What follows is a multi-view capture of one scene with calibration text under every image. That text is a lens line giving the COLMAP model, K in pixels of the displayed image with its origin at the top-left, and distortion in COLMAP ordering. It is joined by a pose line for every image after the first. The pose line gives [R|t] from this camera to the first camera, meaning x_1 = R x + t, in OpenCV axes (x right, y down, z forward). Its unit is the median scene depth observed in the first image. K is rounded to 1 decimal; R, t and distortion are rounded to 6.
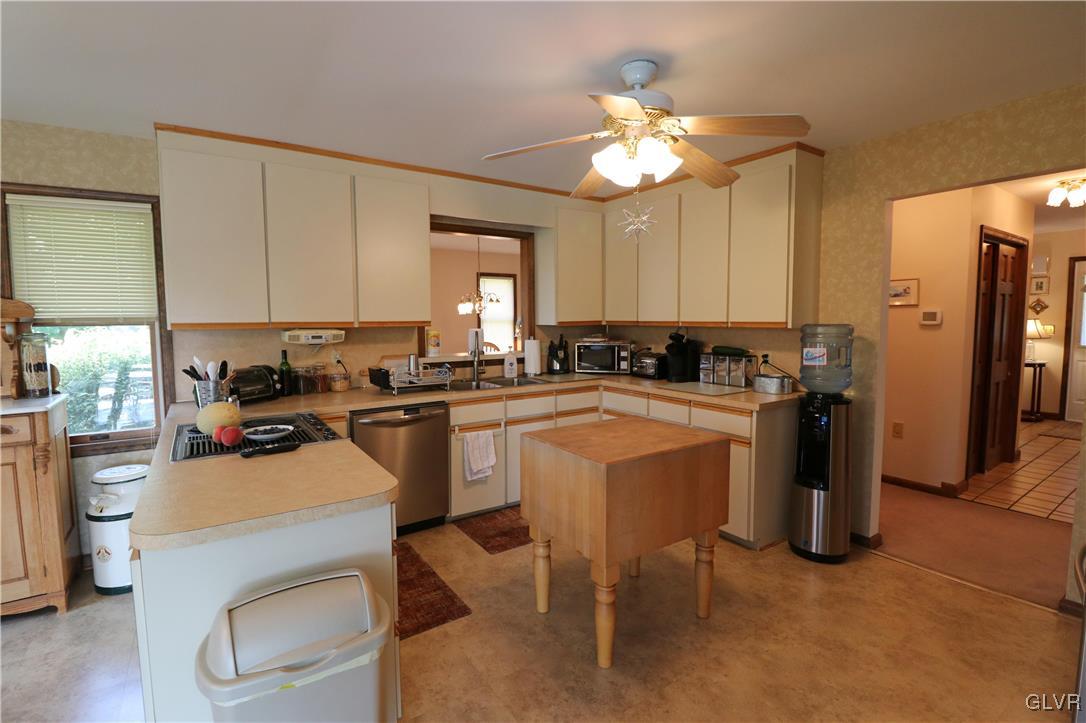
lens RADIAL K [[494.7, 0, 540.3], [0, 494.7, 359.9], [0, 0, 1]] dist [-0.010099, -0.001892]
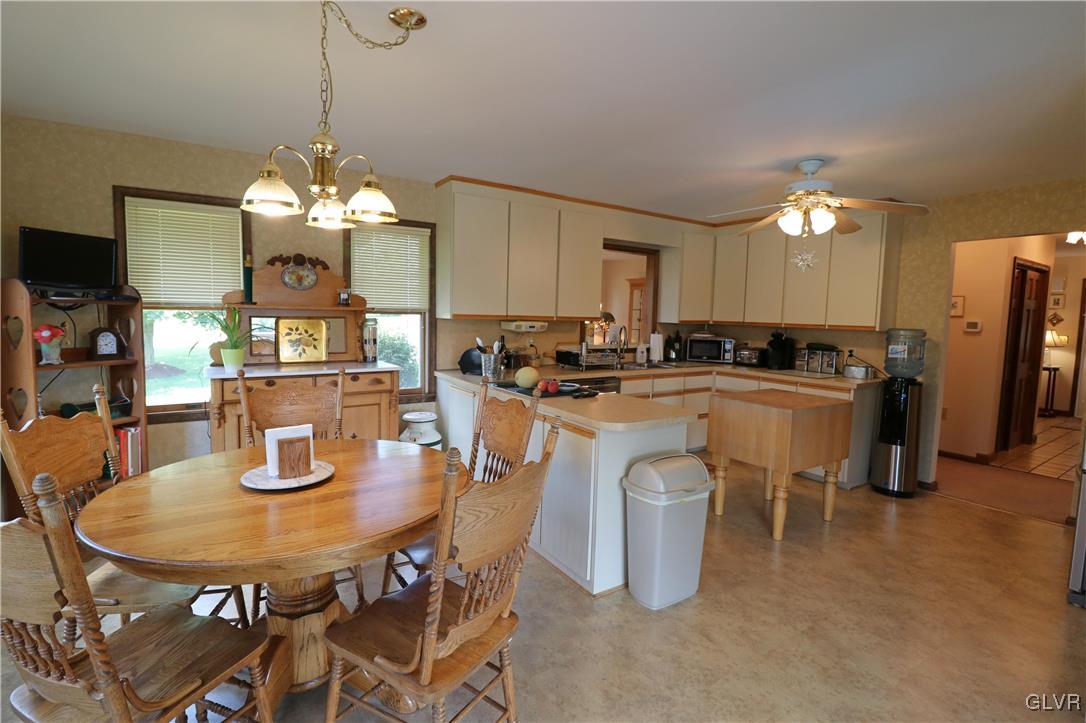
lens RADIAL K [[494.7, 0, 540.7], [0, 494.7, 359.1], [0, 0, 1]] dist [-0.010099, -0.001892]
pose [[0.999445, 0.031256, -0.011531, -0.370747], [-0.031184, 0.999494, 0.006323, 0.031644], [0.011723, -0.005960, 0.999914, -0.349368]]
